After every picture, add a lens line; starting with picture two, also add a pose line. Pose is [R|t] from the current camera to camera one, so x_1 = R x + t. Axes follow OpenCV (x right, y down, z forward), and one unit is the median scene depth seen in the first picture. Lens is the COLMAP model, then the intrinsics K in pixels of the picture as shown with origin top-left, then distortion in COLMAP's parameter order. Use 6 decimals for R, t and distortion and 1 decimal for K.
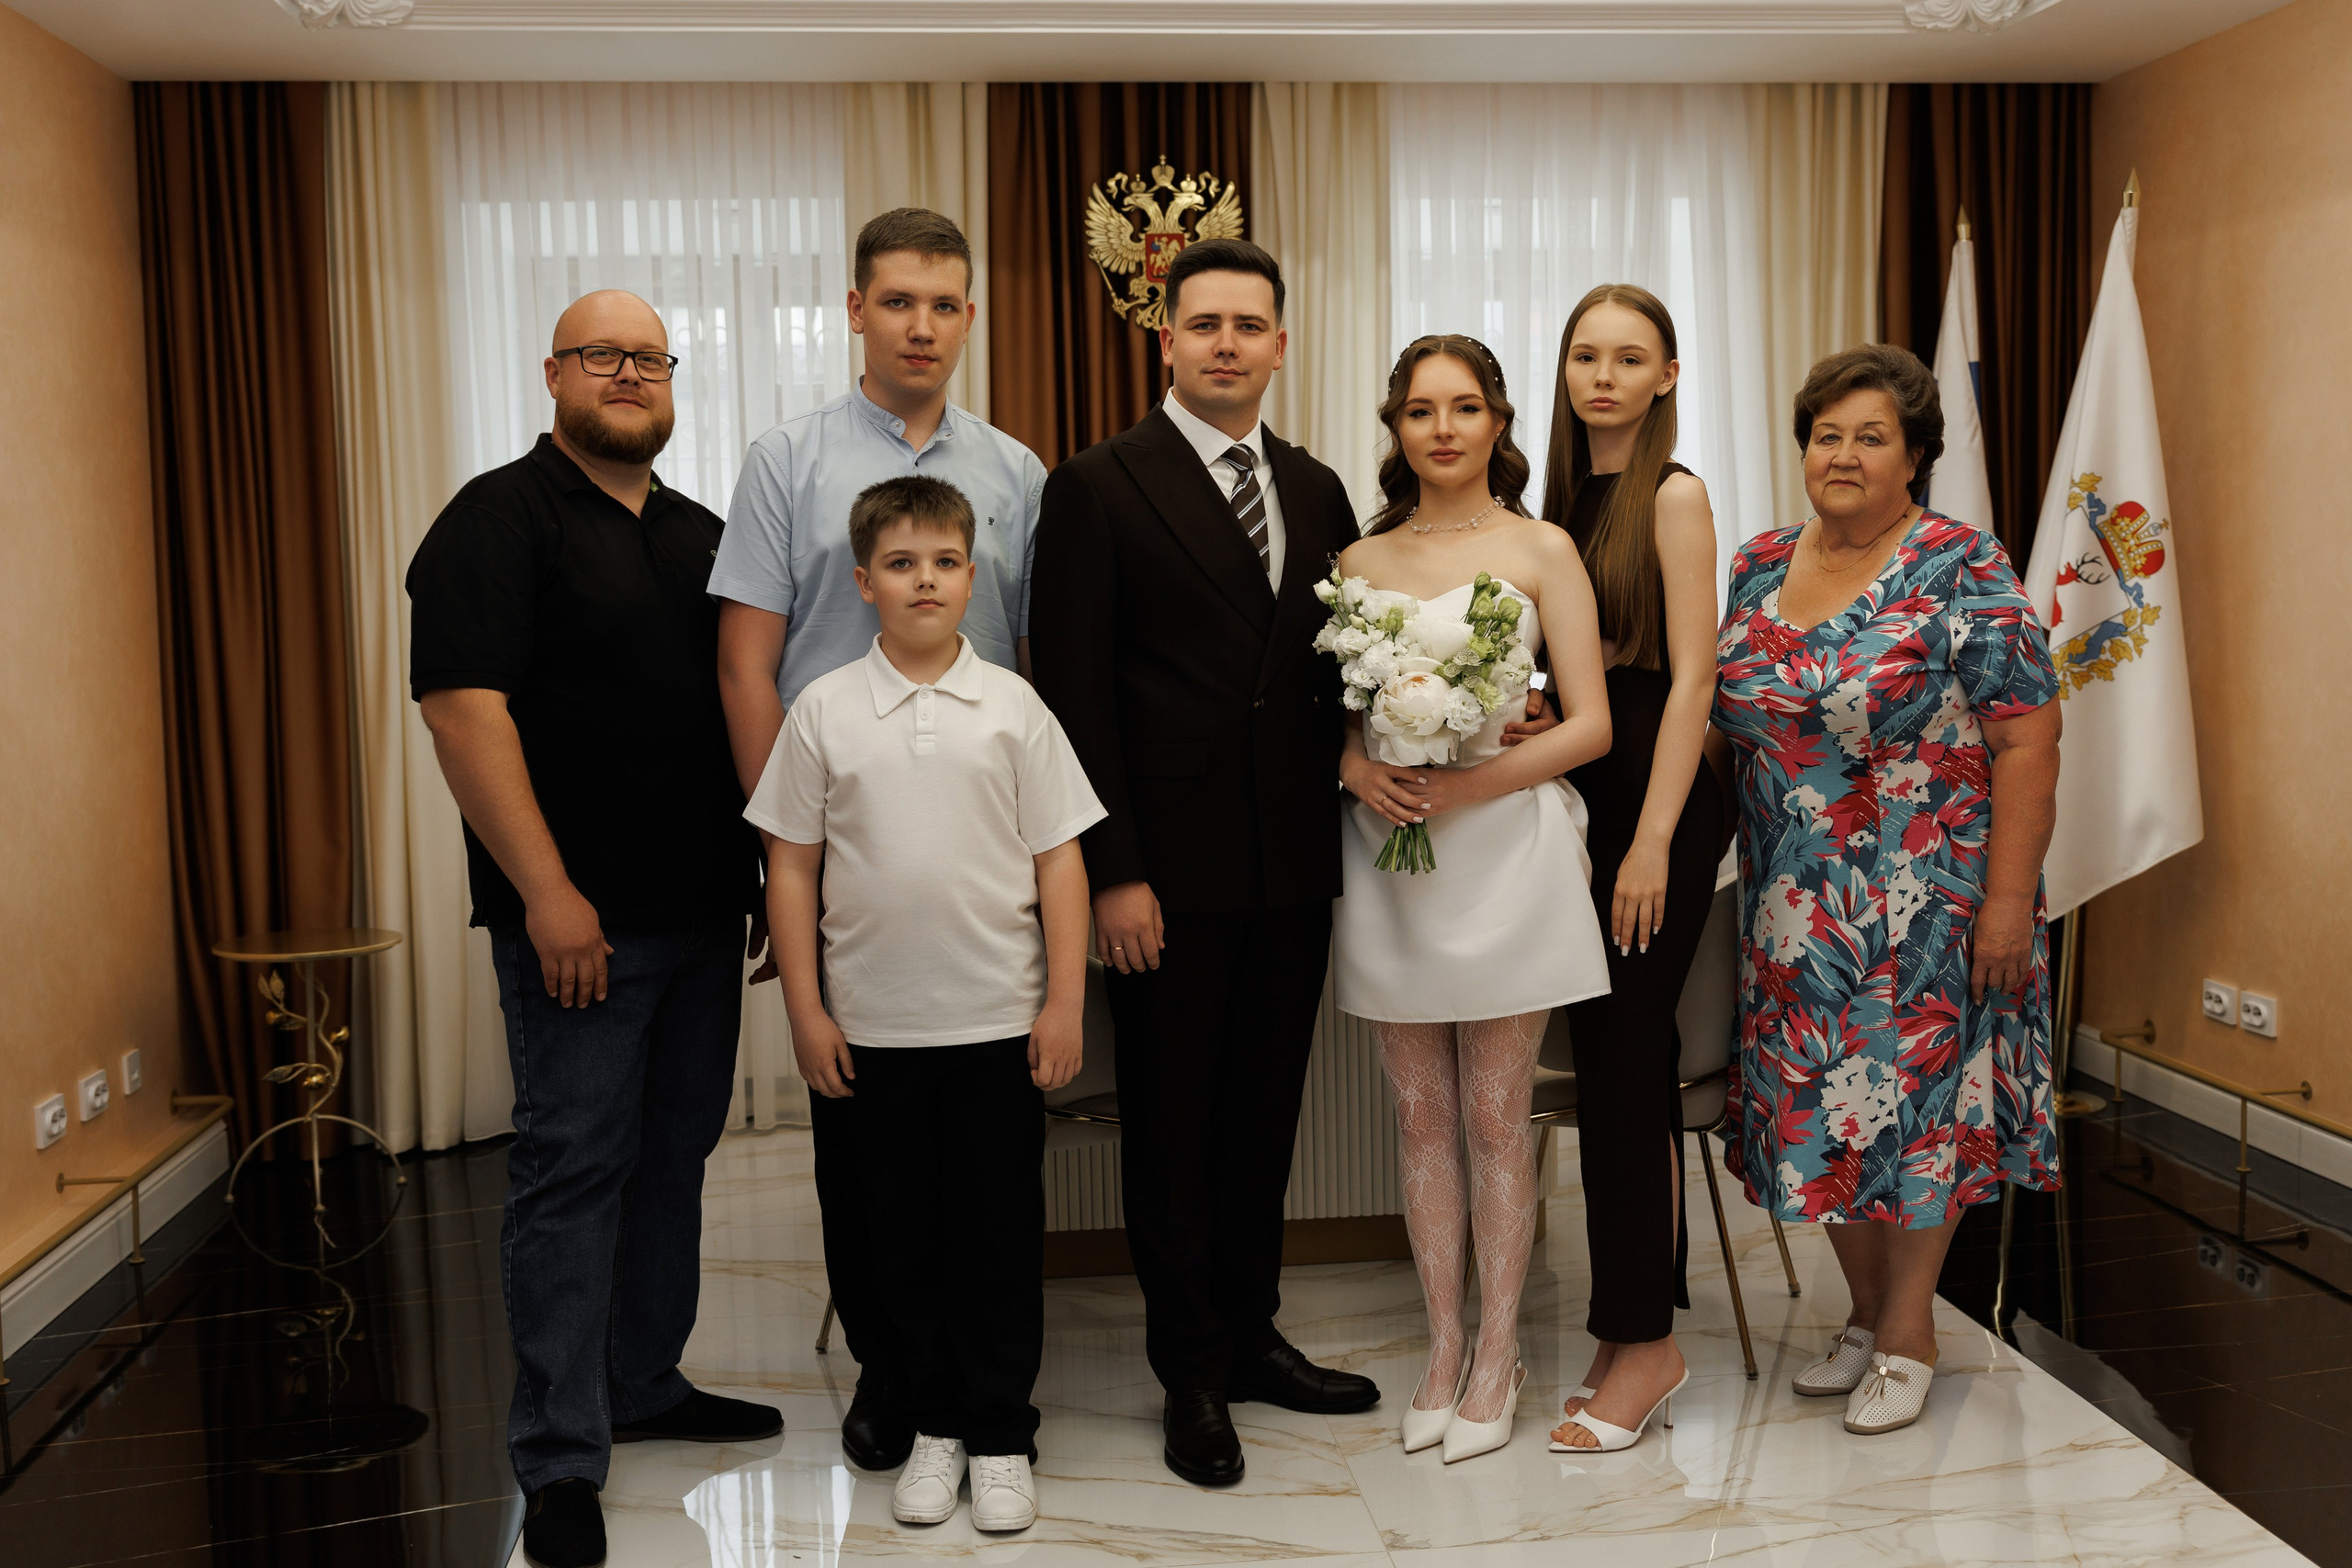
lens RADIAL K [[2314.2, 0, 1185.5], [0, 2314.2, 773.4], [0, 0, 1]] dist [-0.002941, -0.012534]
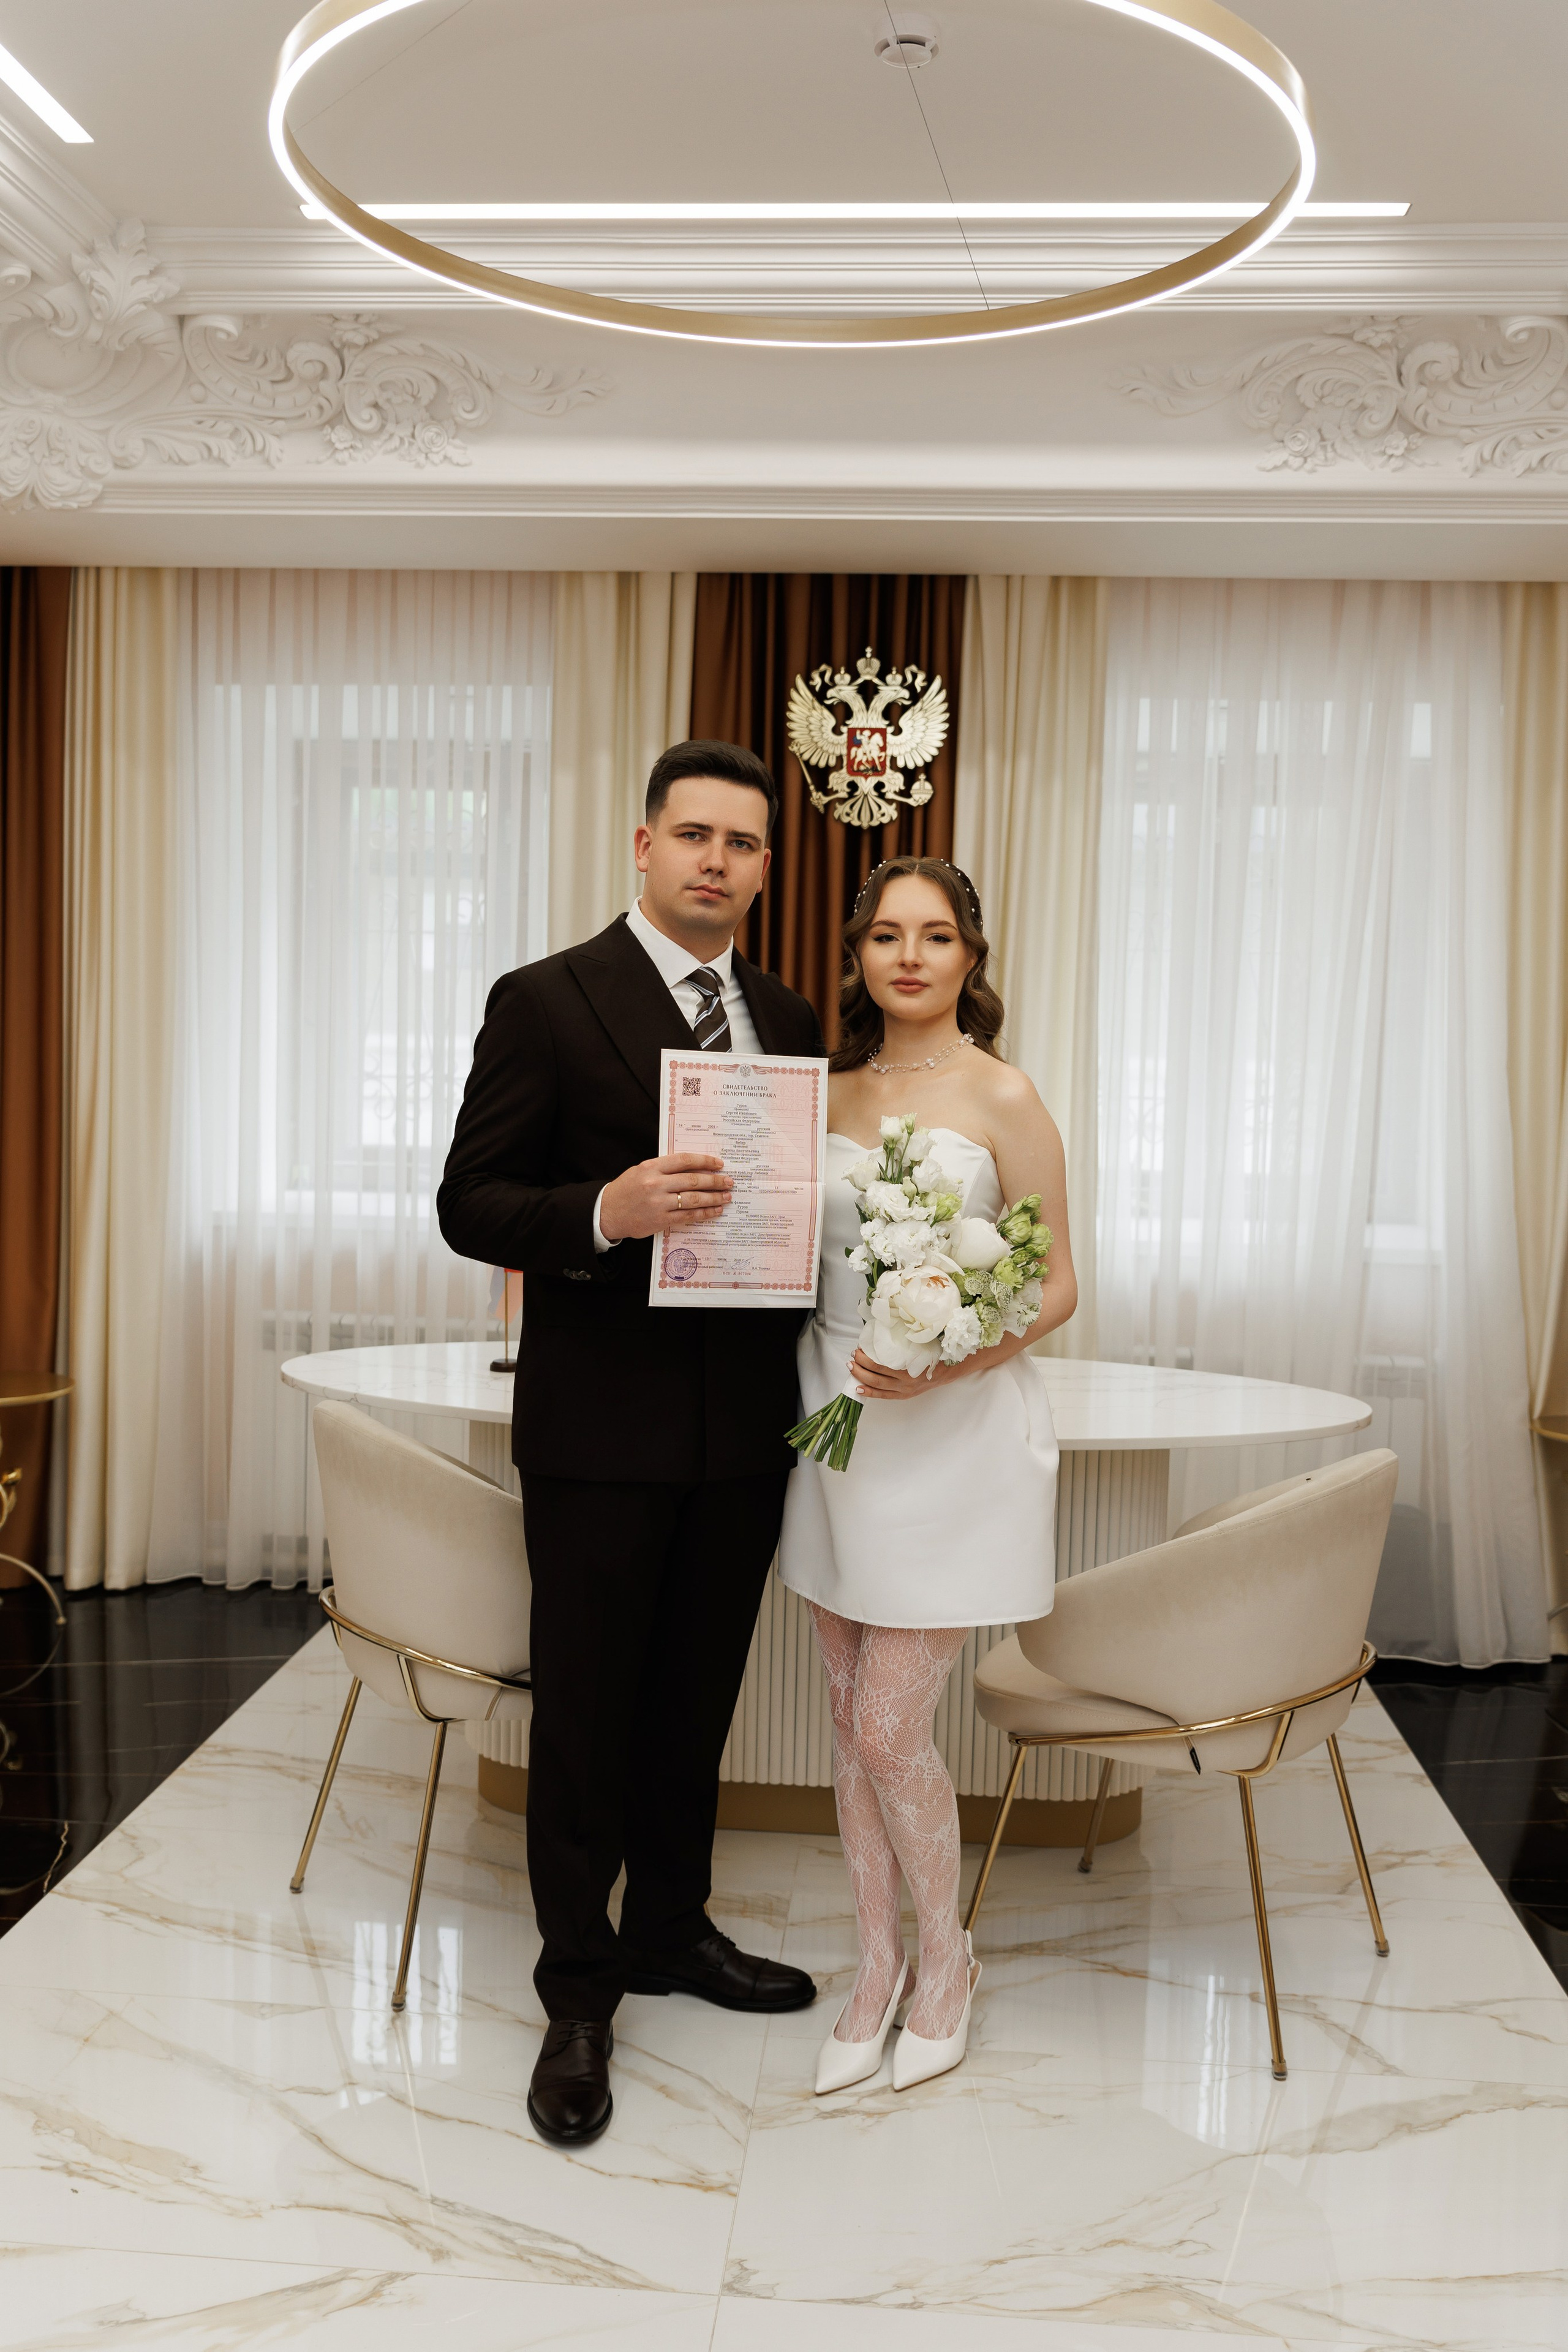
lens RADIAL K [[1985.0, 0, 789.4], [0, 1985.0, 1160.4], [0, 0, 1]] dist [-0.005786, -0.010325]
pose [[0.982379, 0.060714, -0.176764, 0.118724], [-0.063093, 0.997977, -0.007864, -0.041401], [0.175929, 0.018878, 0.984222, 0.169624]]
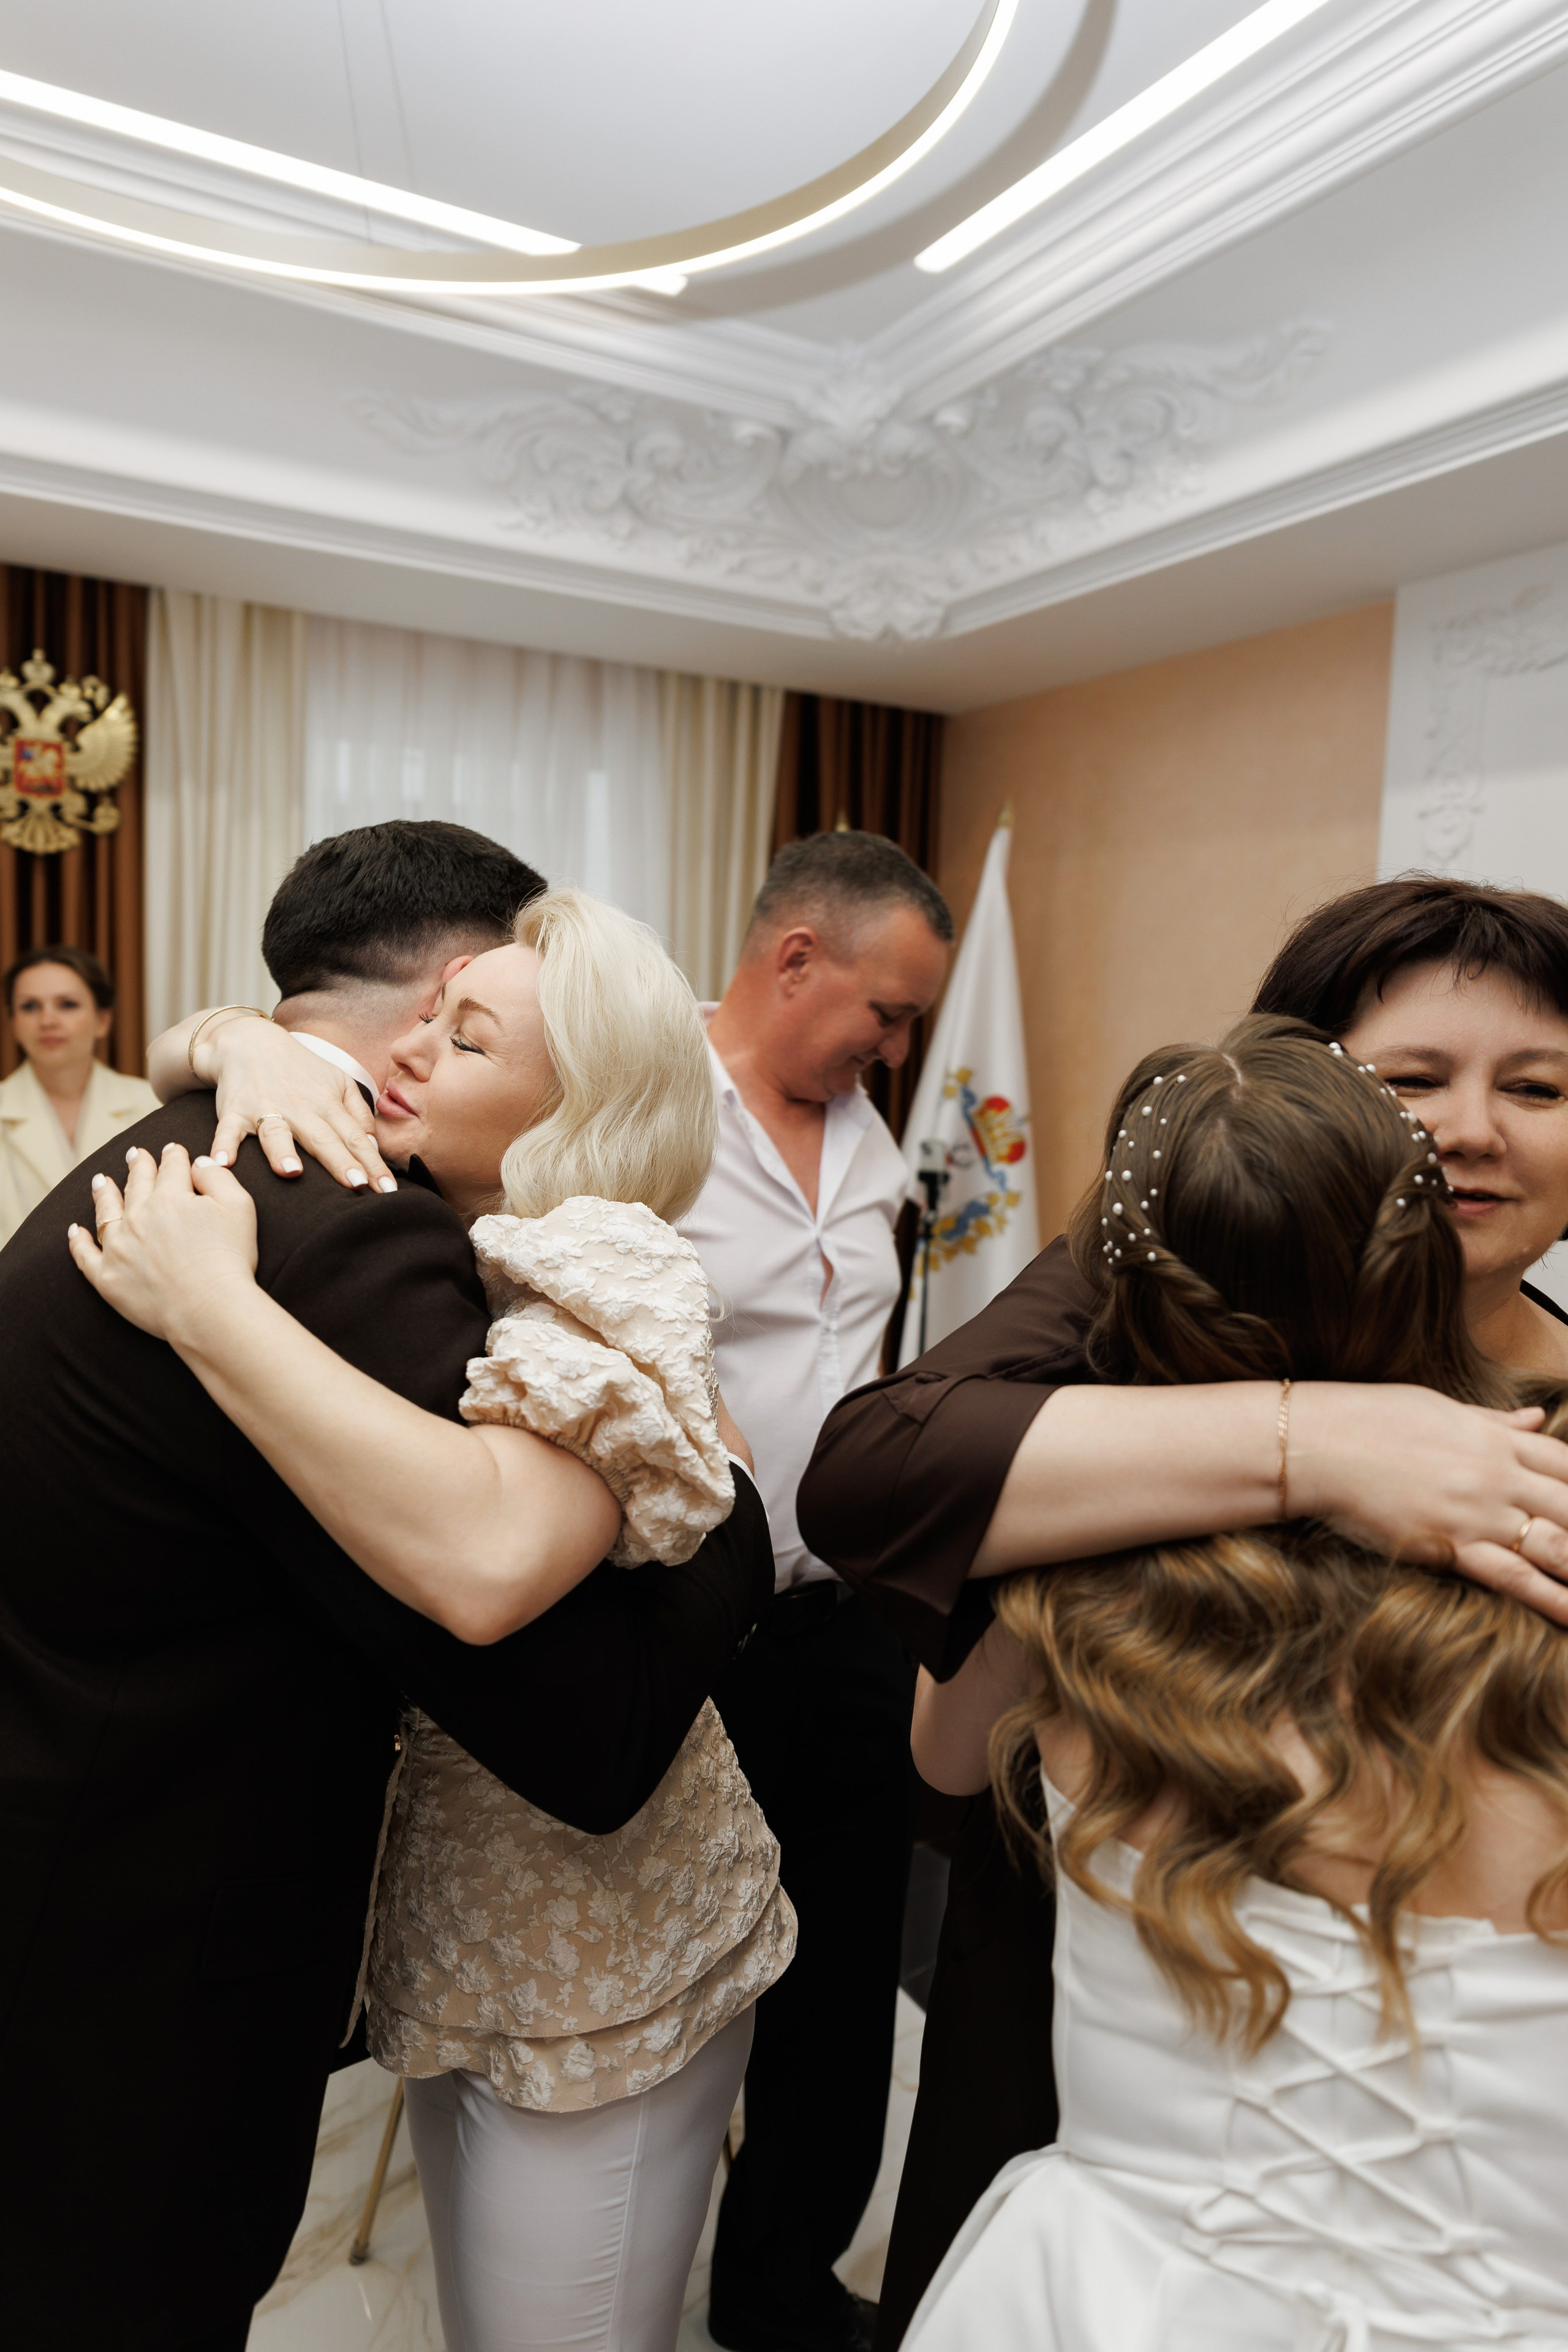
lens RADIAL K [[1548.2, 0, 781.0], [0, 1548.2, 1171.3], [0, 0, 1]] dist [0.005049, 0.003407]
pose [[0.918307, 0.019853, 0.395371, 0.020394], [-0.022793, 0.999736, 0.002741, -0.076751], [-0.395213, -0.011529, 0.918517, 0.341203]]
